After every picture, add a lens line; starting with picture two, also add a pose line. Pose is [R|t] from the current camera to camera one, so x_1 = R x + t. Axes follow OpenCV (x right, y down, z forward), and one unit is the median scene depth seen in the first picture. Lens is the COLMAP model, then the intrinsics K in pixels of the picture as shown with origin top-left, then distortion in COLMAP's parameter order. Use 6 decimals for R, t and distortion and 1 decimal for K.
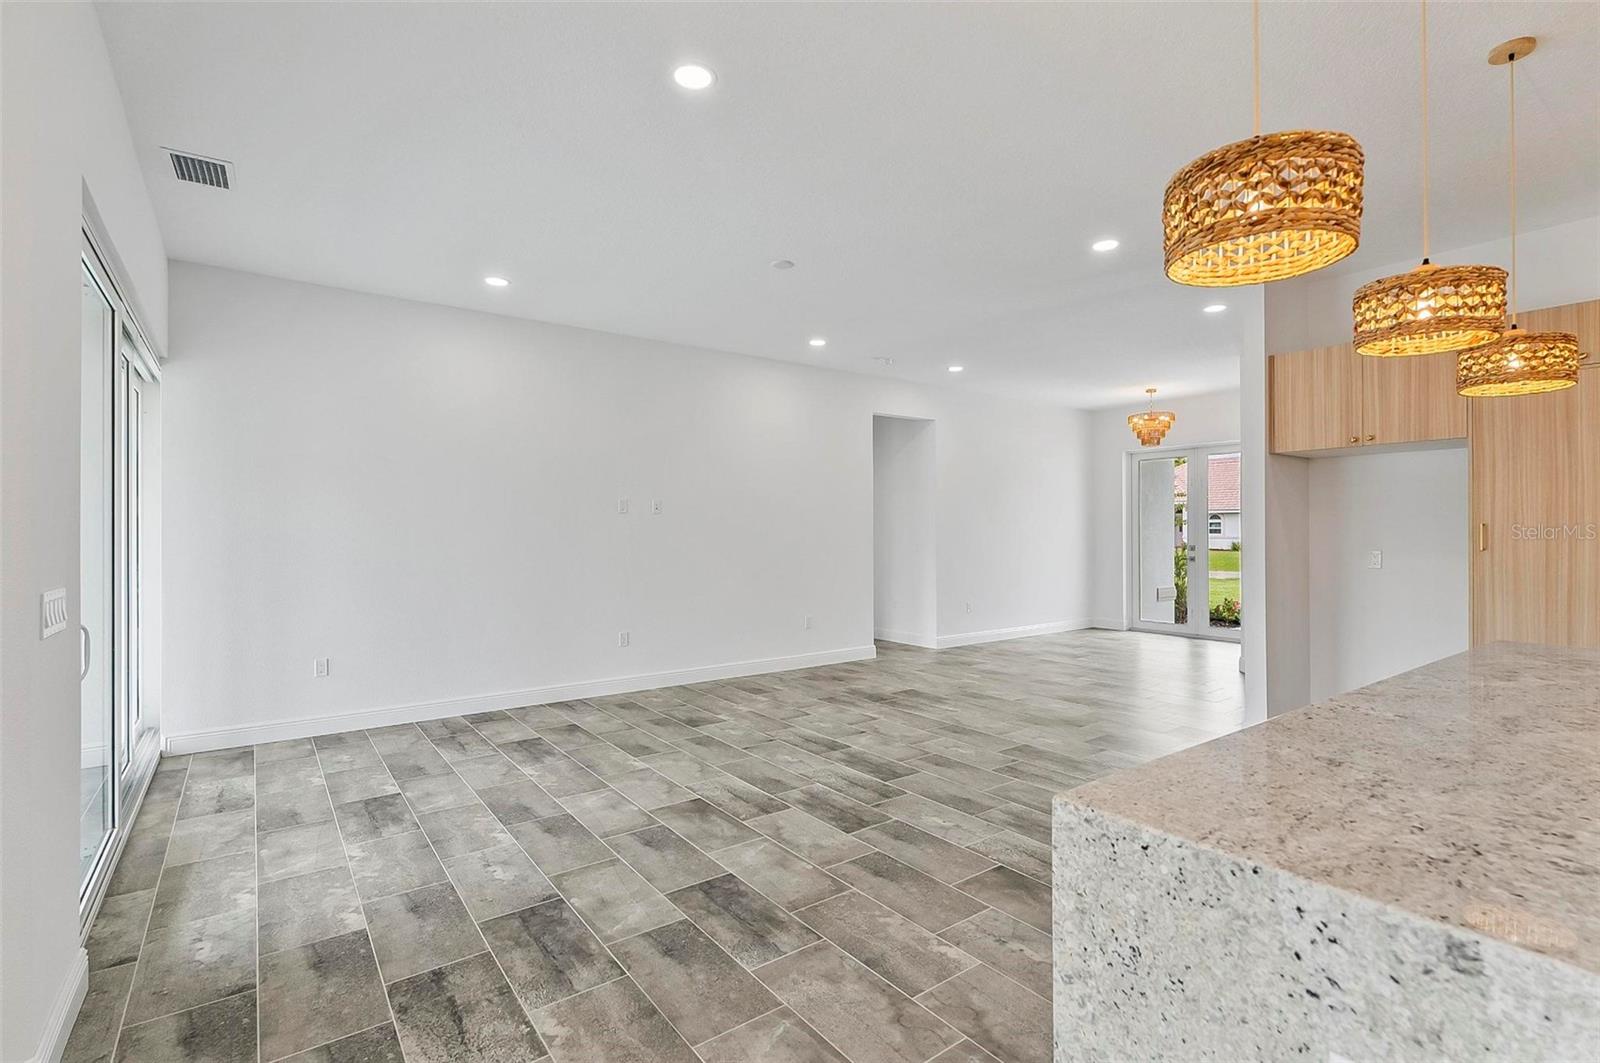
lens RADIAL K [[743.2, 0, 800.0], [0, 743.2, 531.5], [0, 0, 1]] dist [0.002756, 0.000562]
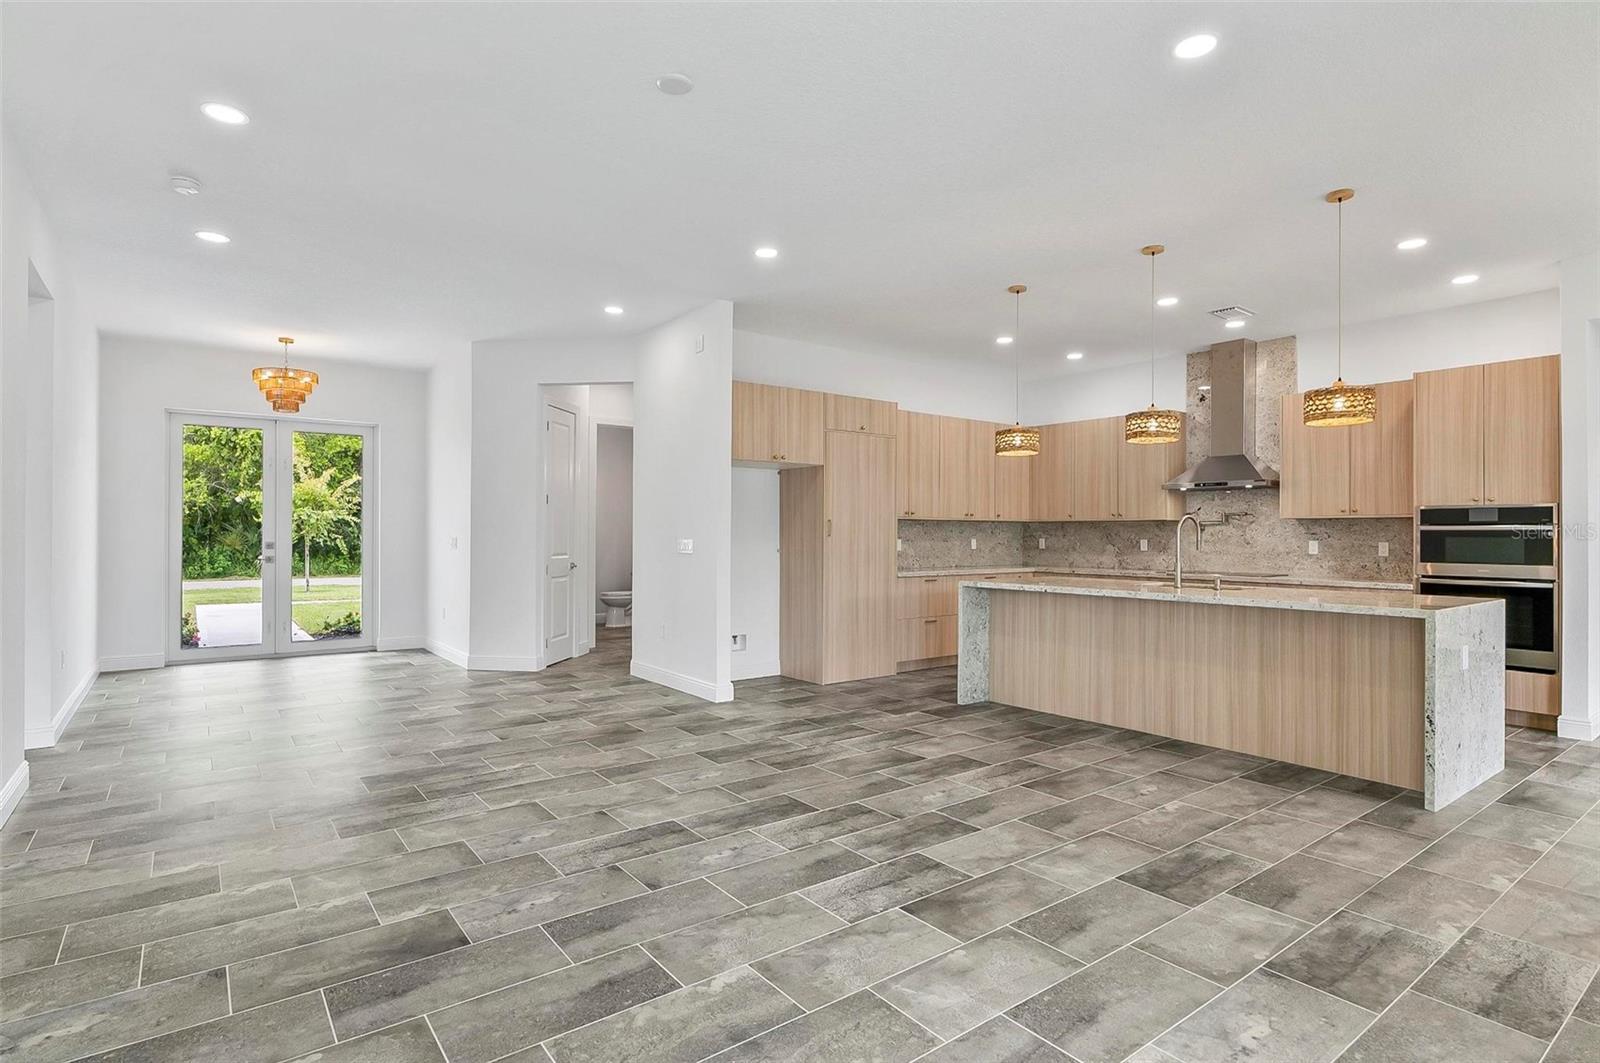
lens RADIAL K [[811.3, 0, 800.0], [0, 811.3, 531.5], [0, 0, 1]] dist [-0.000804, -0.002178]
pose [[-0.013566, 0.005687, 0.999892, -0.800955], [-0.004072, 0.999975, -0.005743, 0.023371], [-0.999900, -0.004149, -0.013543, 1.021564]]
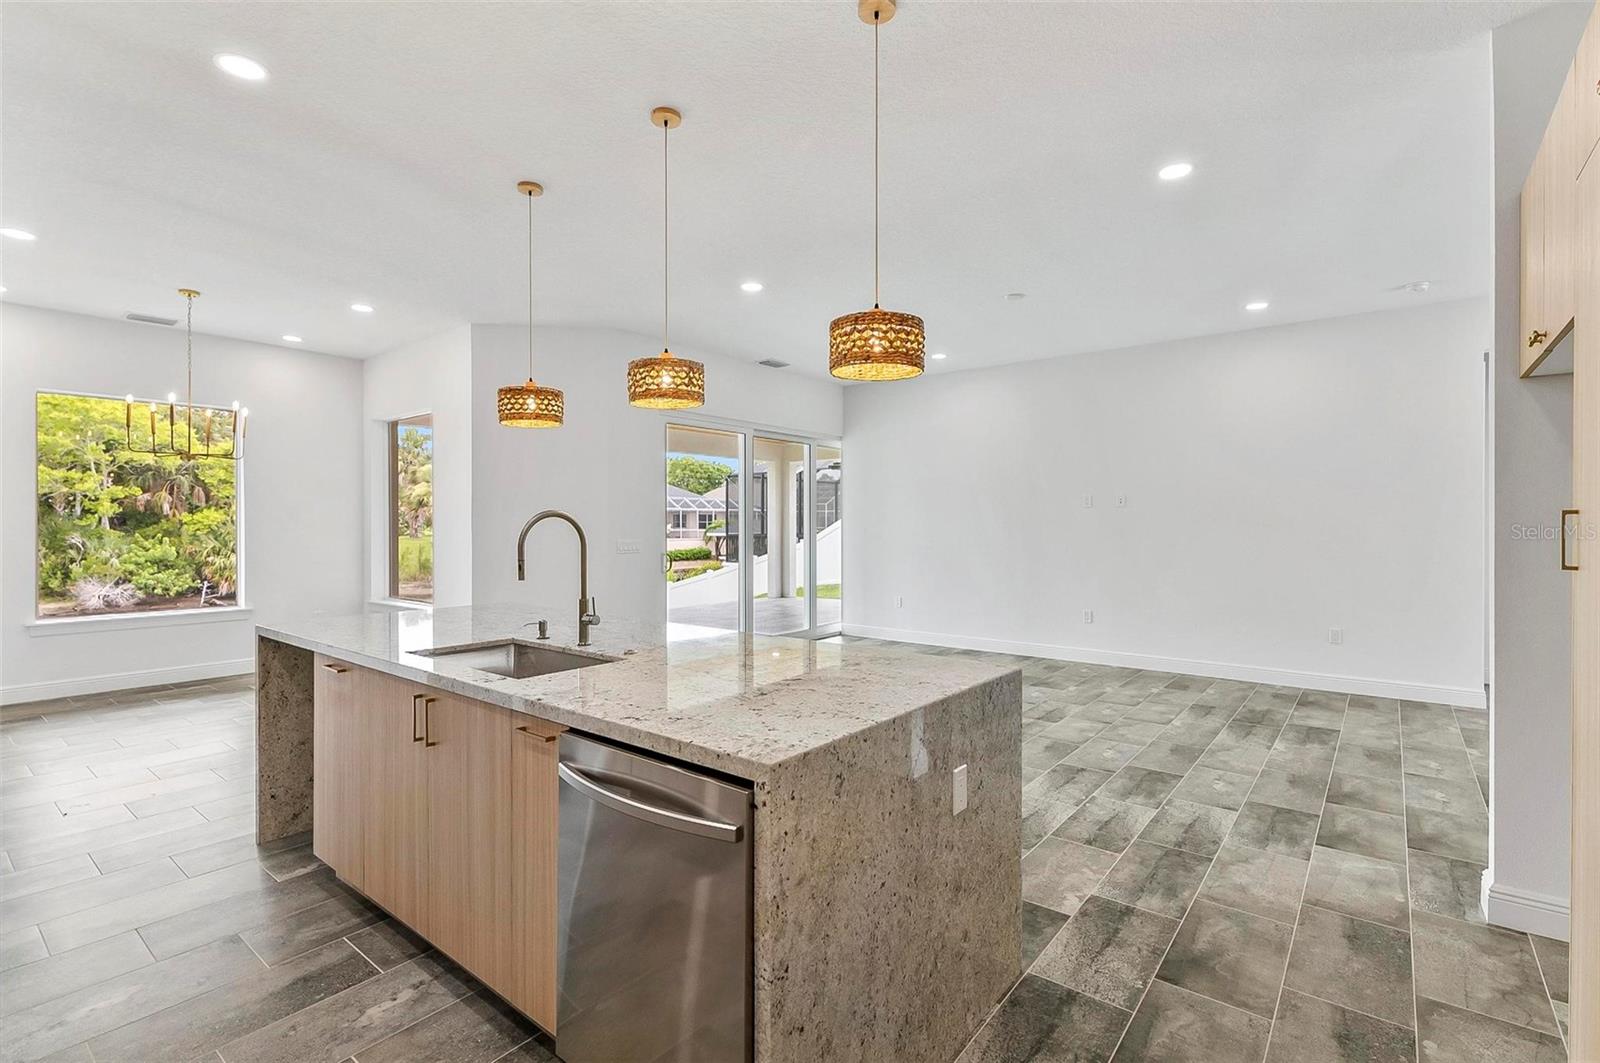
lens RADIAL K [[740.7, 0, 800.0], [0, 740.7, 531.5], [0, 0, 1]] dist [0.007212, -0.000391]
pose [[0.264380, 0.014486, -0.964310, 1.151758], [-0.000508, 0.999889, 0.014881, -0.004806], [0.964418, -0.003444, 0.264358, 0.411796]]
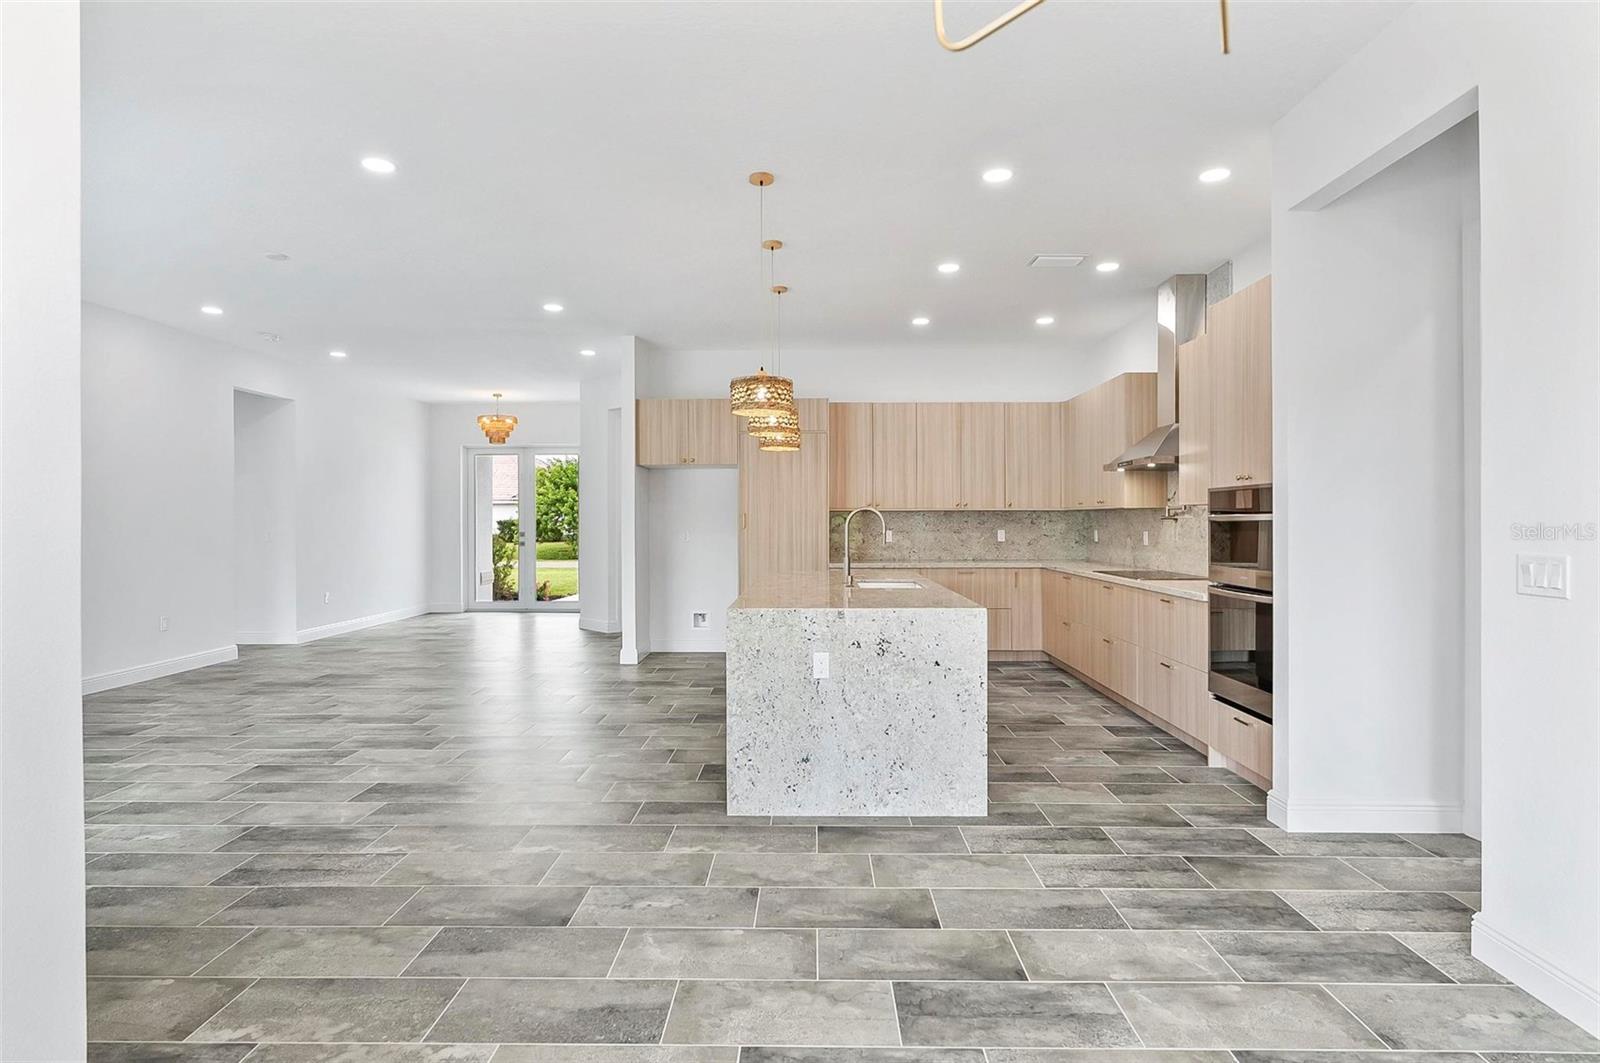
lens RADIAL K [[862.9, 0, 789.1], [0, 862.9, 494.5], [0, 0, 1]] dist [0.021711, -0.000064]
pose [[0.619692, 0.026530, 0.784397, -0.603340], [0.000295, 0.999421, -0.034035, 0.013914], [-0.784845, 0.021322, 0.619325, -0.344986]]
